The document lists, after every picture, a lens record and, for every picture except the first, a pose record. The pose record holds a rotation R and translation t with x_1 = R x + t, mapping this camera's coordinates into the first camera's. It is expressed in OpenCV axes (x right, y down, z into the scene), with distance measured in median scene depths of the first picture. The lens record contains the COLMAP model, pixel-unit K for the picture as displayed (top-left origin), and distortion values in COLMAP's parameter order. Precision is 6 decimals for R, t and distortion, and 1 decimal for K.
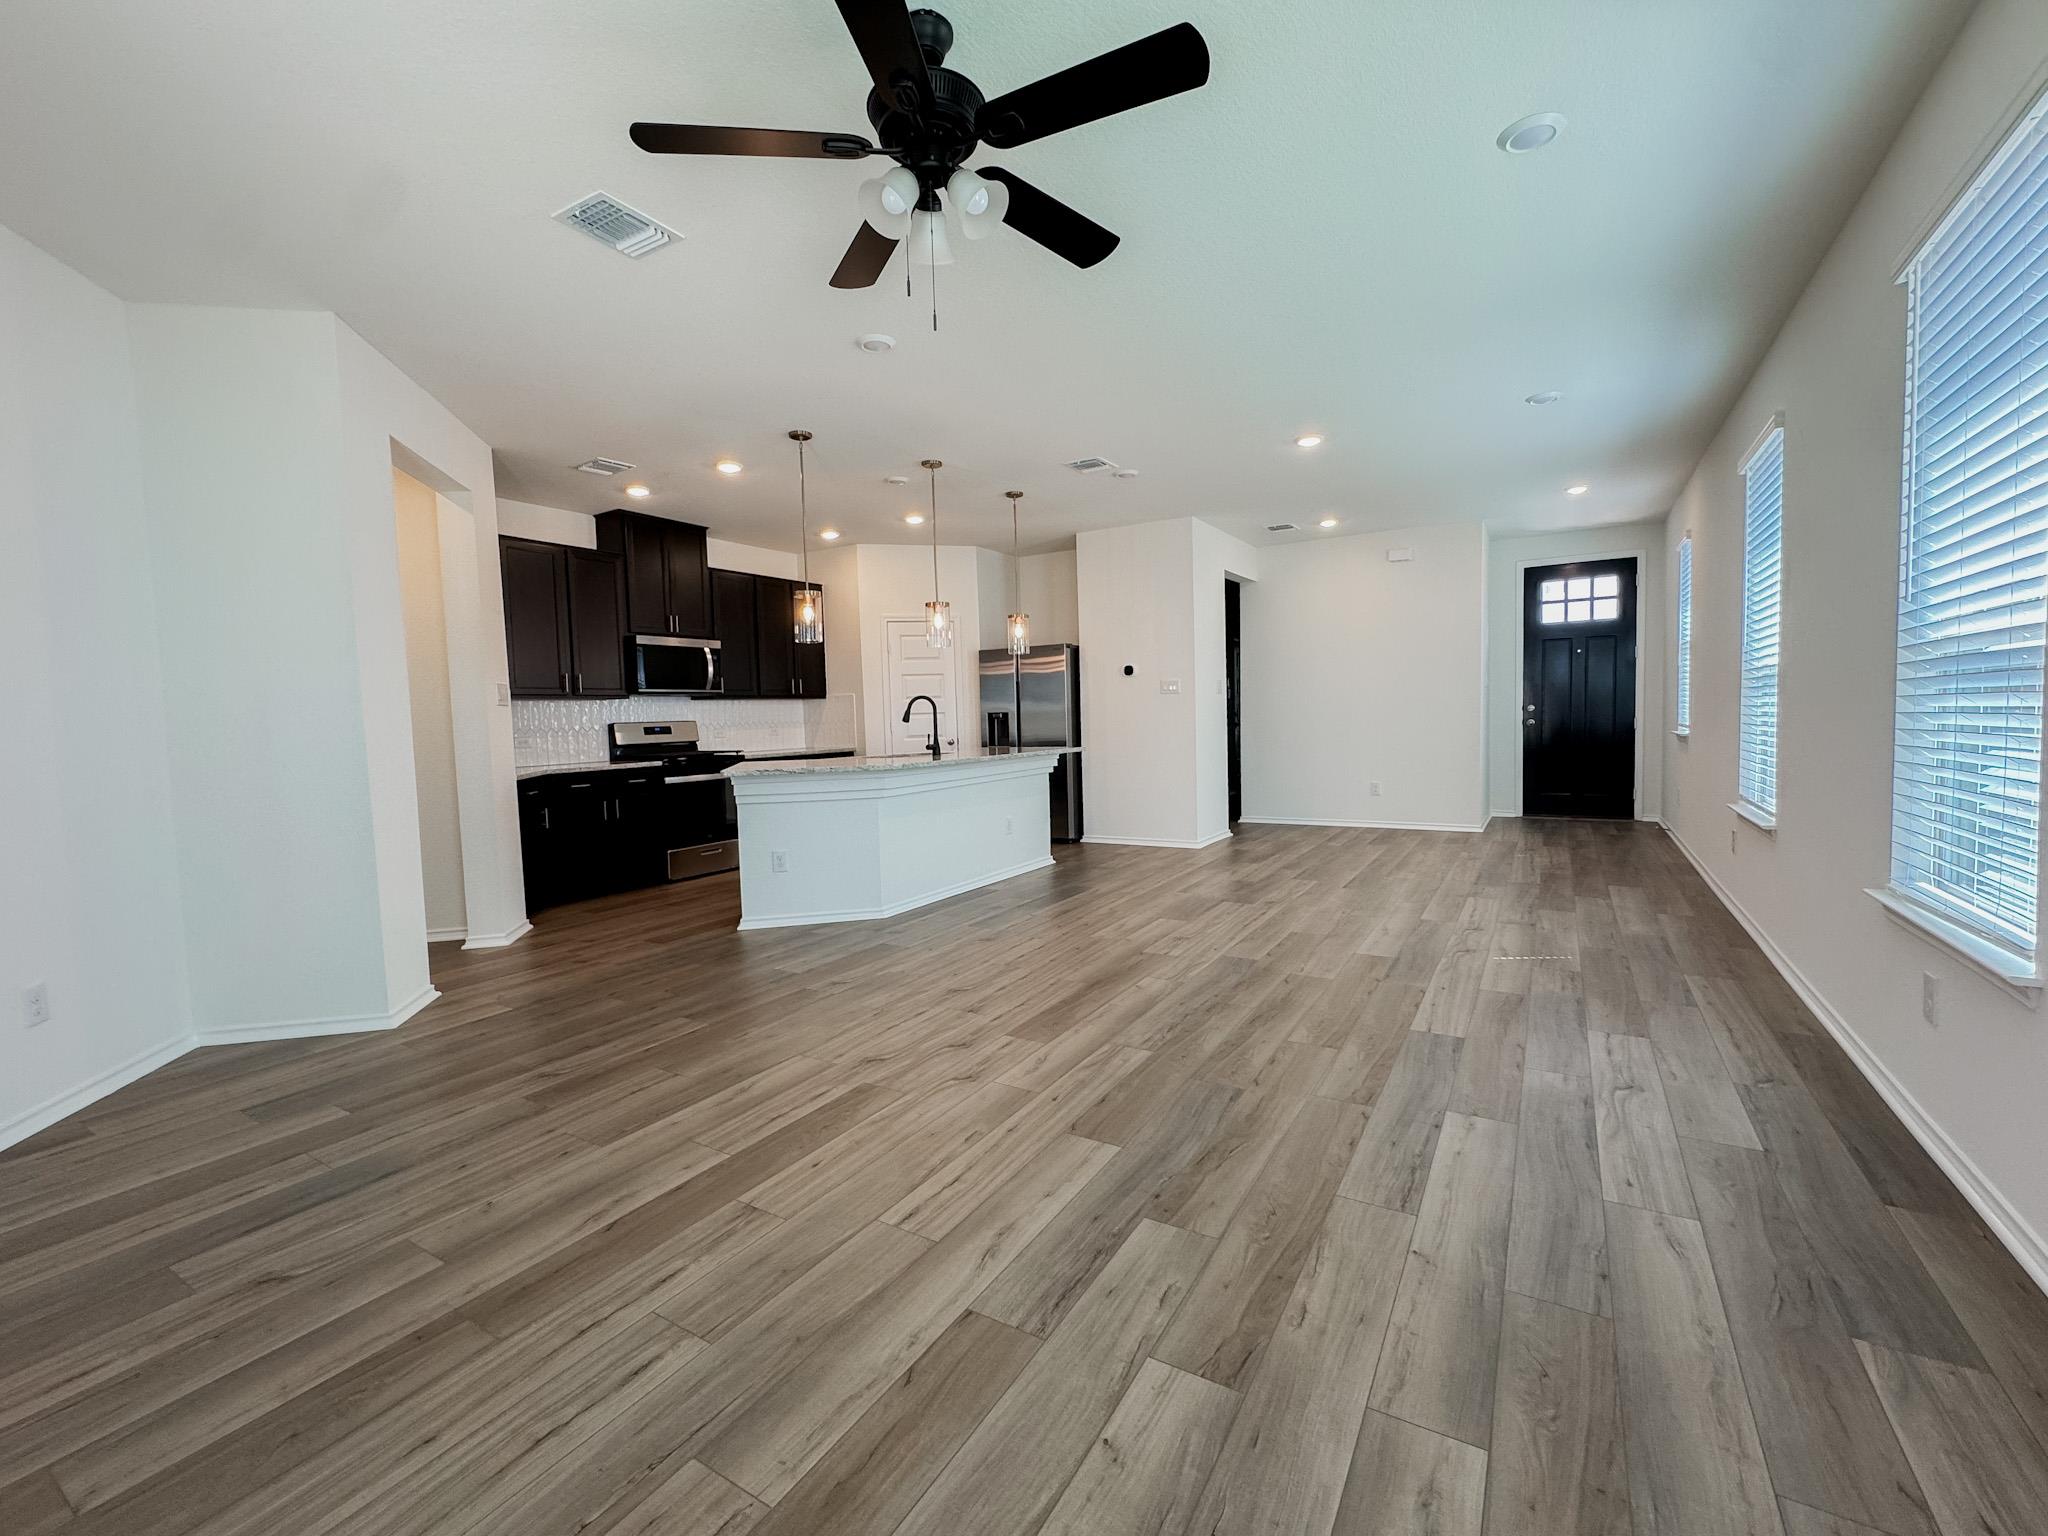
lens RADIAL K [[871.3, 0, 1026.8], [0, 871.3, 762.4], [0, 0, 1]] dist [-0.004148, 0.001137]
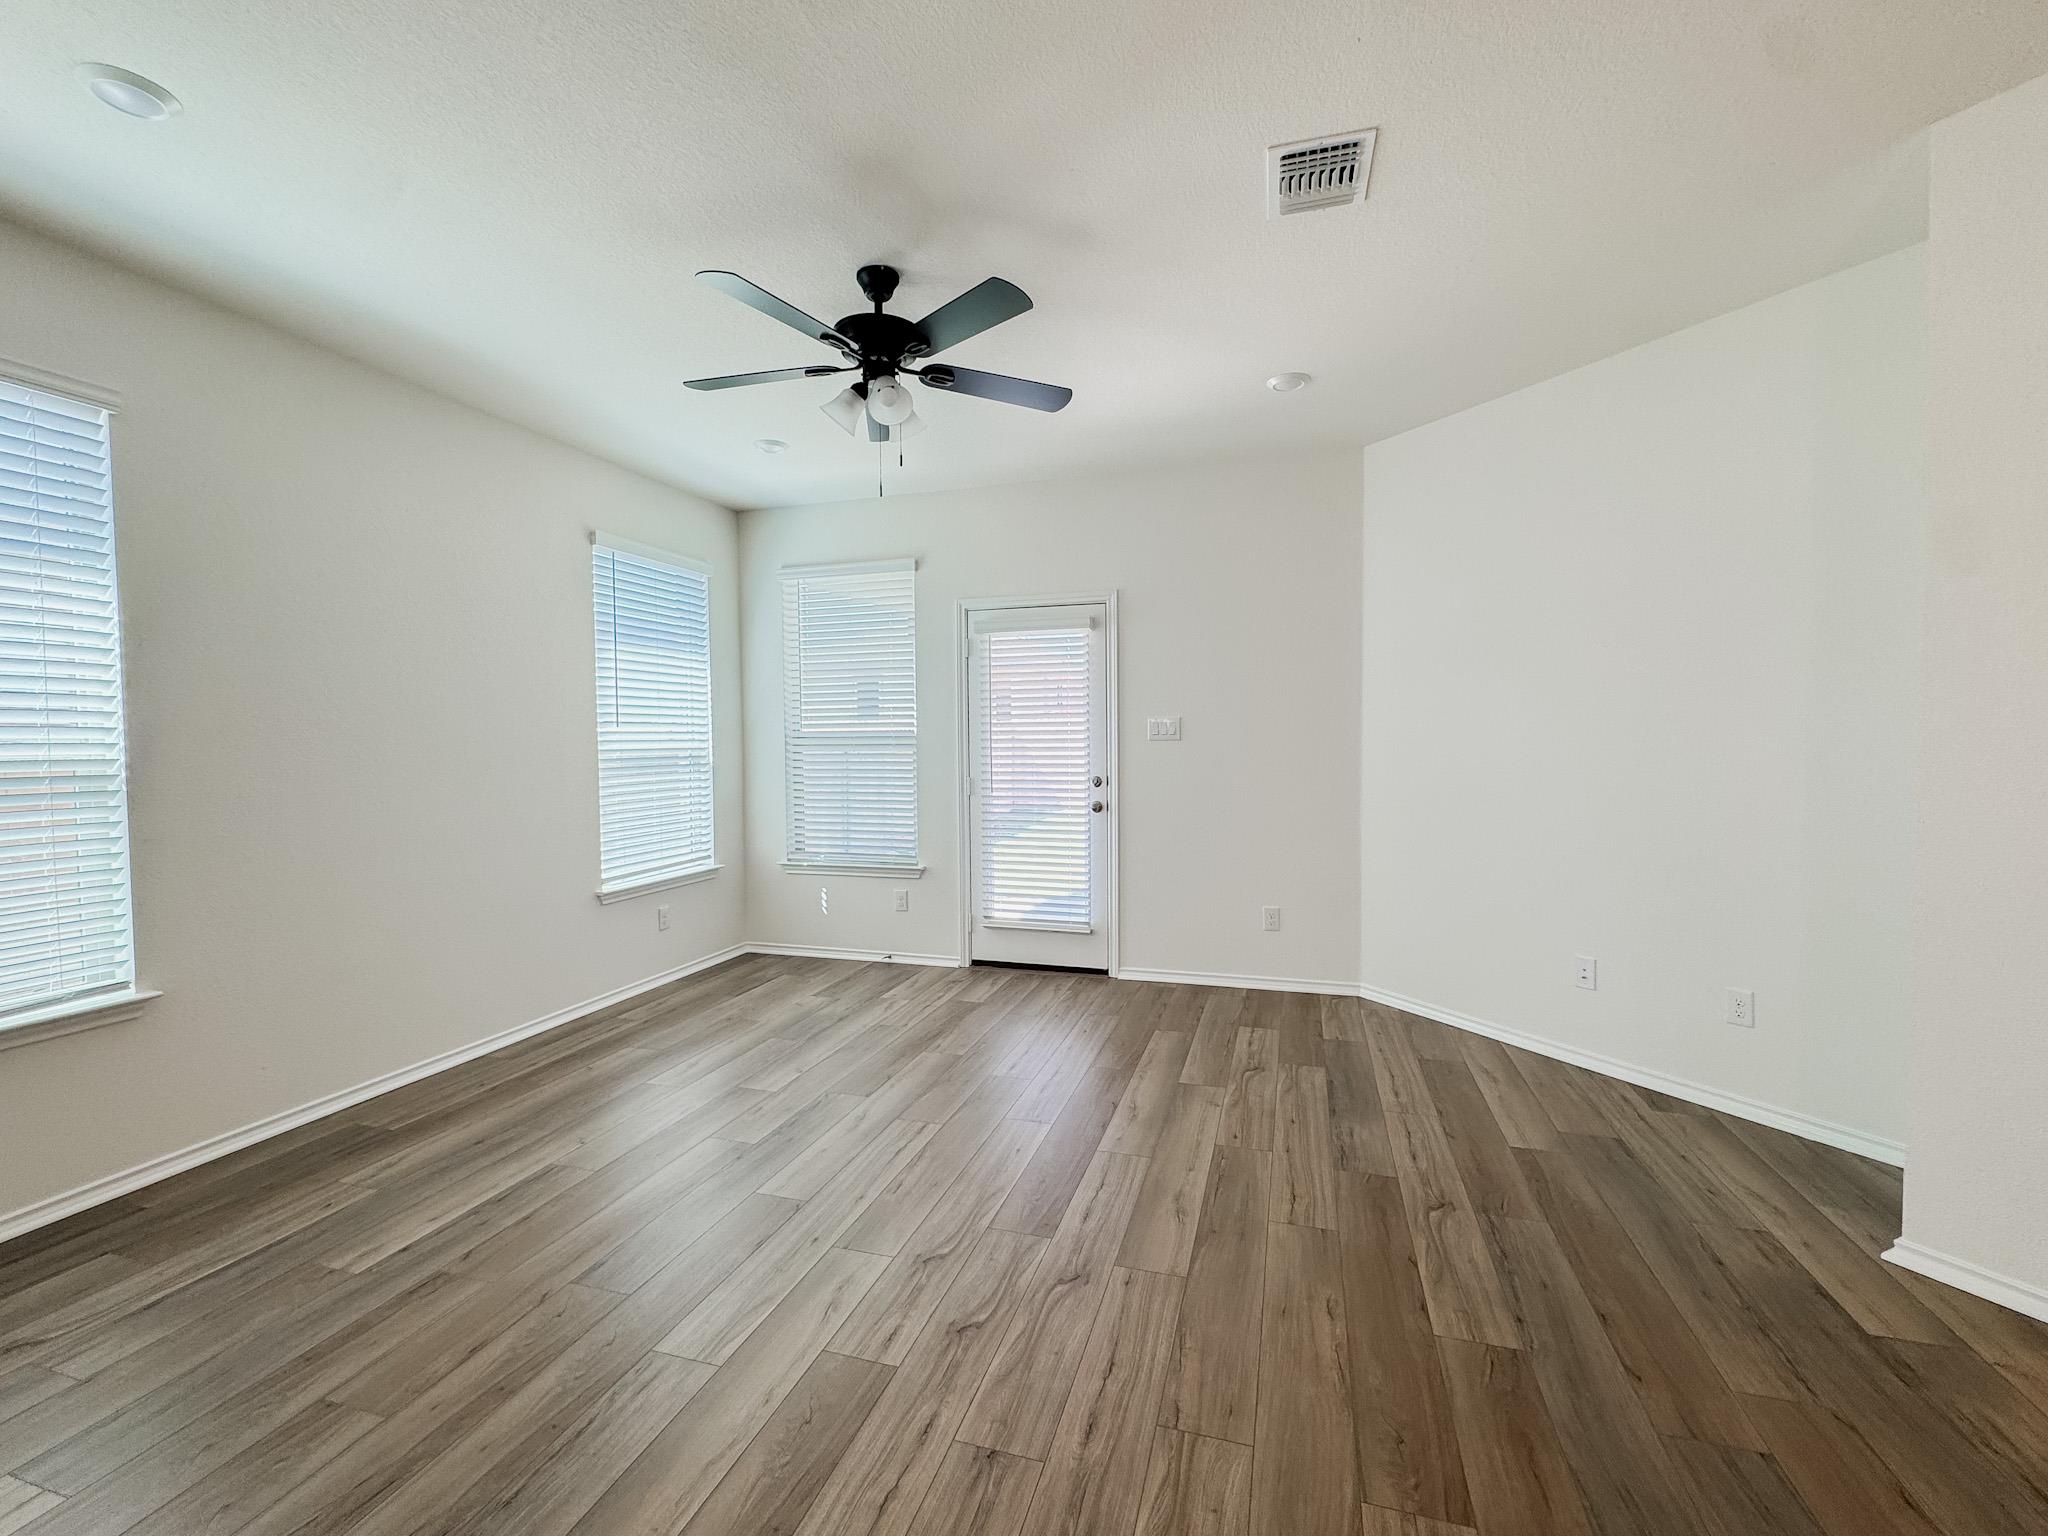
lens RADIAL K [[871.3, 0, 1021.7], [0, 871.3, 773.1], [0, 0, 1]] dist [-0.004148, 0.001137]
pose [[-0.969692, 0.048312, -0.239507, 0.011660], [0.025878, 0.995050, 0.095942, -0.102095], [0.242957, 0.086836, -0.966143, 1.198674]]
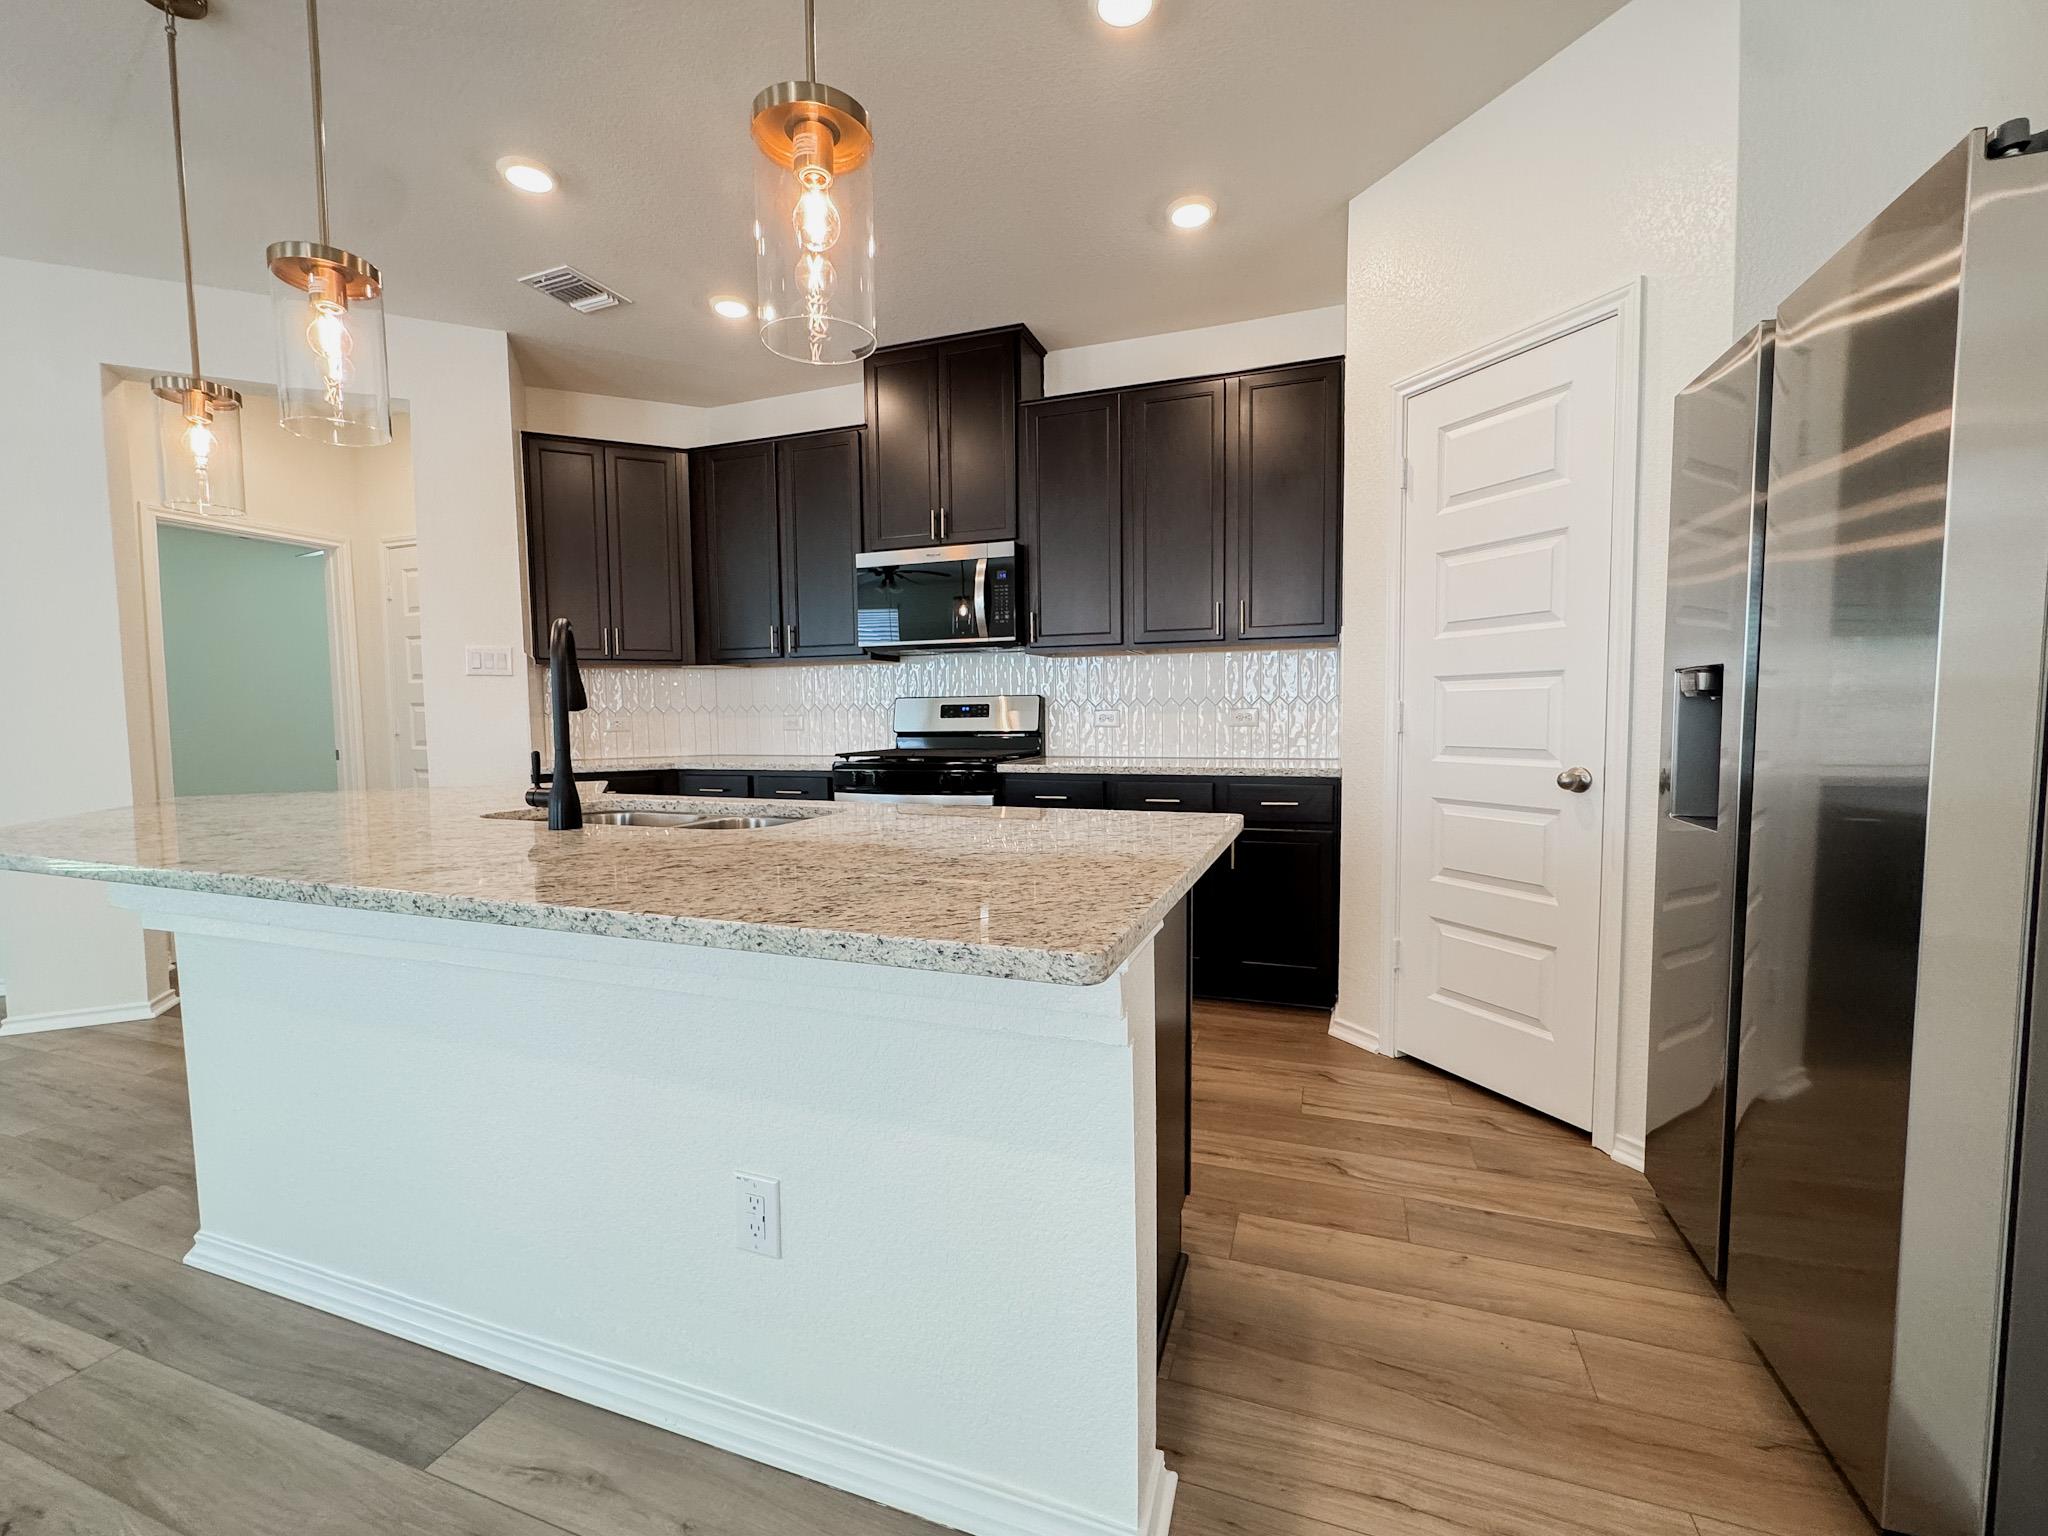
lens RADIAL K [[871.3, 0, 1023.5], [0, 871.3, 769.5], [0, 0, 1]] dist [-0.004148, 0.001137]
pose [[0.196180, 0.092240, -0.976220, 0.286954], [-0.047000, 0.995306, 0.084598, -0.083473], [0.979441, 0.029286, 0.199594, 1.566507]]
